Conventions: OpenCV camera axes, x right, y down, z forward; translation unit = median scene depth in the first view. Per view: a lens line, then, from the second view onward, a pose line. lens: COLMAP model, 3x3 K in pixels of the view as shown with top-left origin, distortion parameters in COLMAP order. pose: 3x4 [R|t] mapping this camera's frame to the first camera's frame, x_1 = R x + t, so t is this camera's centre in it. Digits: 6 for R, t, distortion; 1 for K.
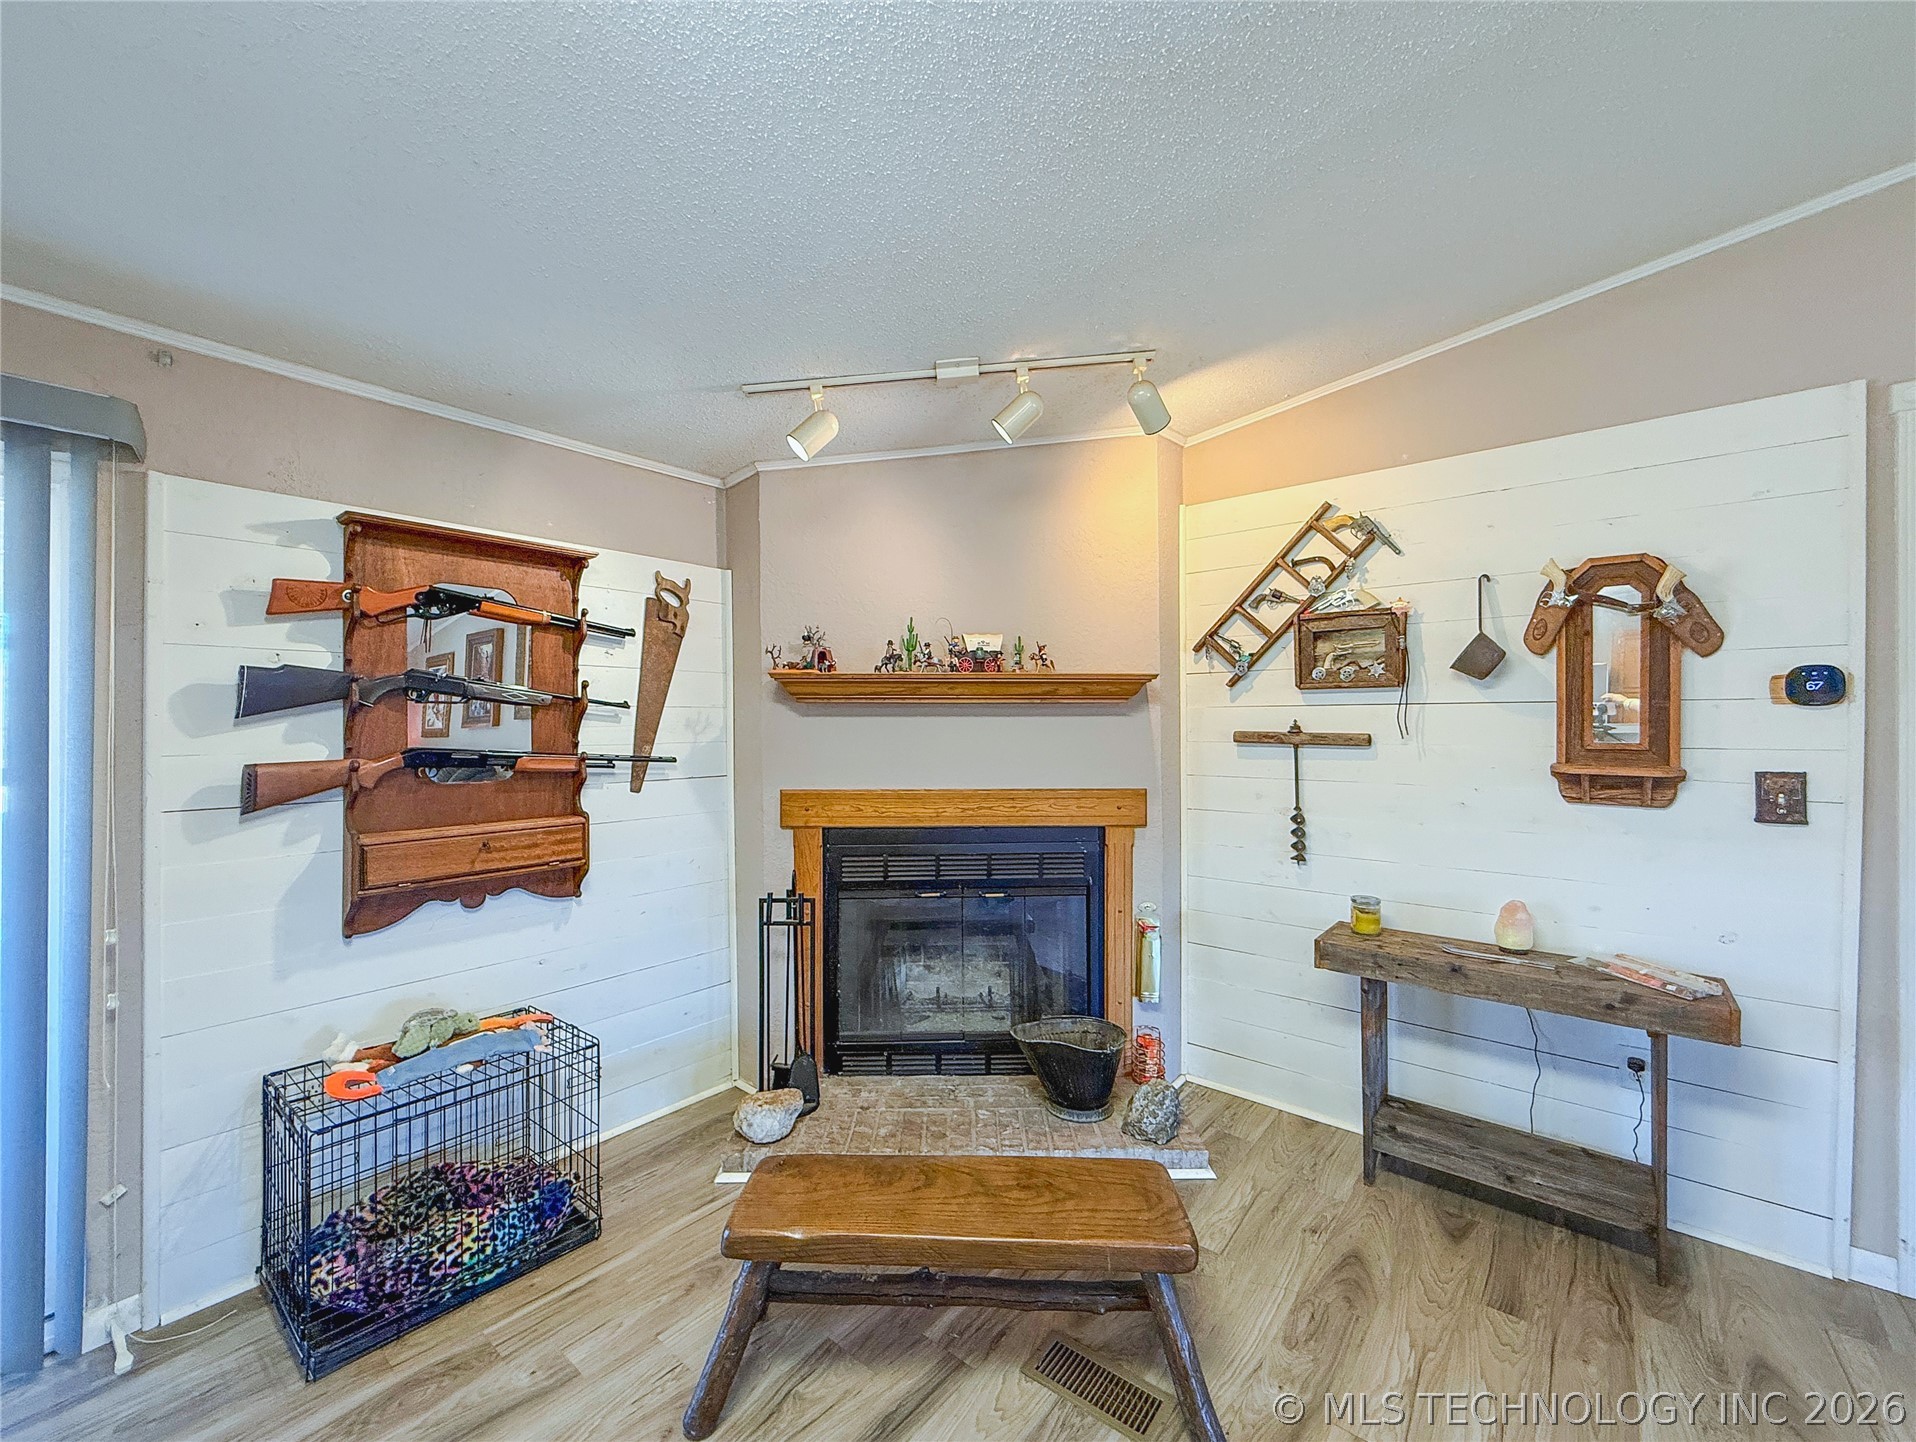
lens RADIAL K [[776.4, 0, 955.0], [0, 776.4, 716.5], [0, 0, 1]] dist [0.000935, -0.000435]
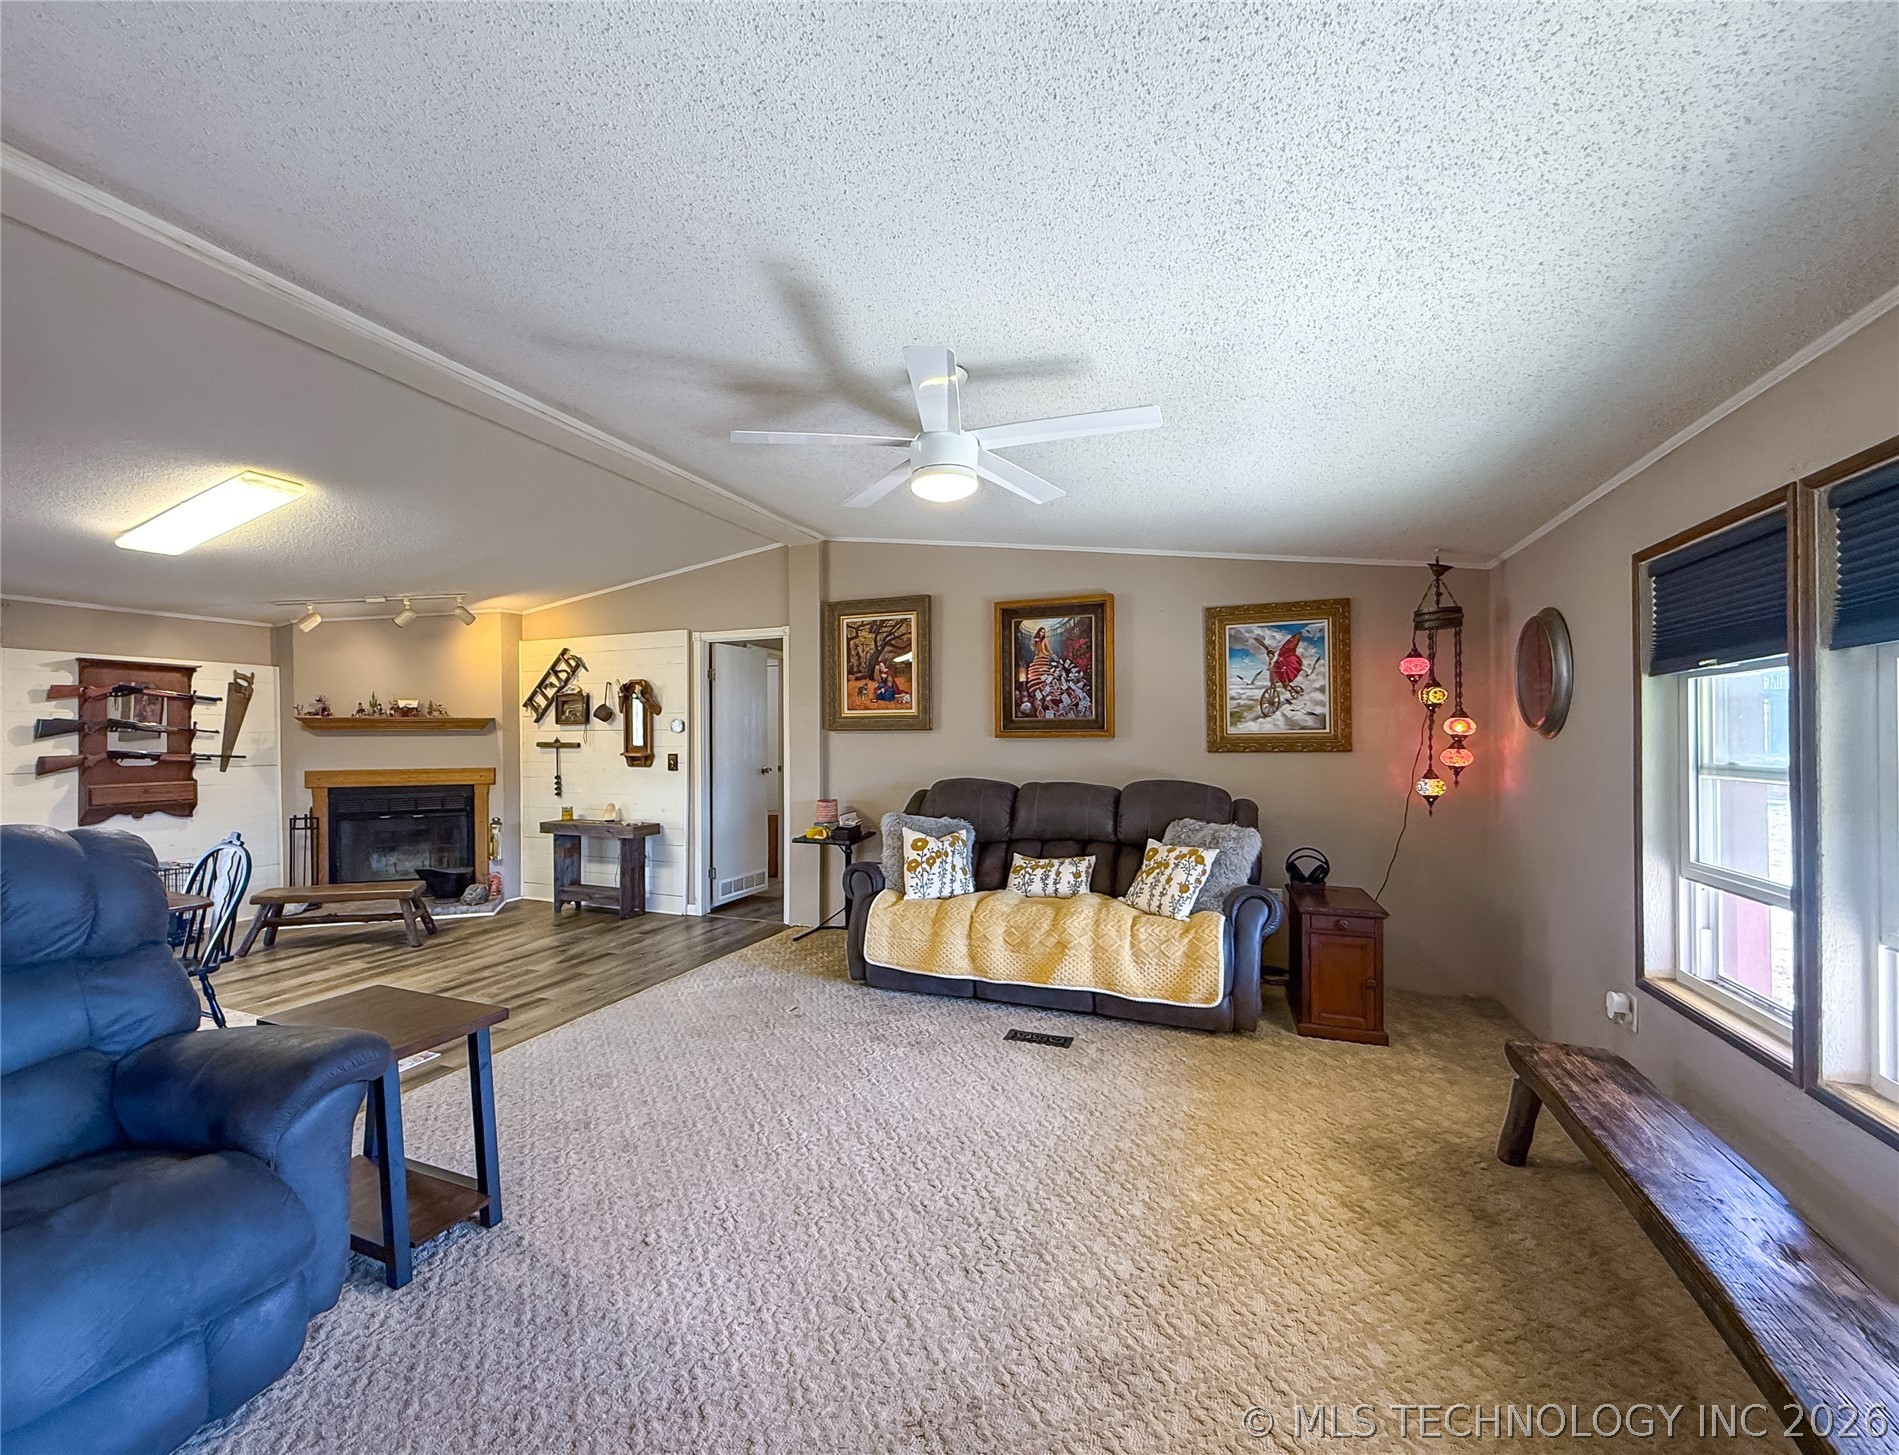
lens RADIAL K [[804.4, 0, 900.2], [0, 804.4, 731.0], [0, 0, 1]] dist [0.012175, -0.000159]
pose [[0.958464, -0.002878, 0.285201, 0.773562], [0.002967, 0.999996, 0.000119, -0.011834], [-0.285200, 0.000732, 0.958468, -1.752062]]
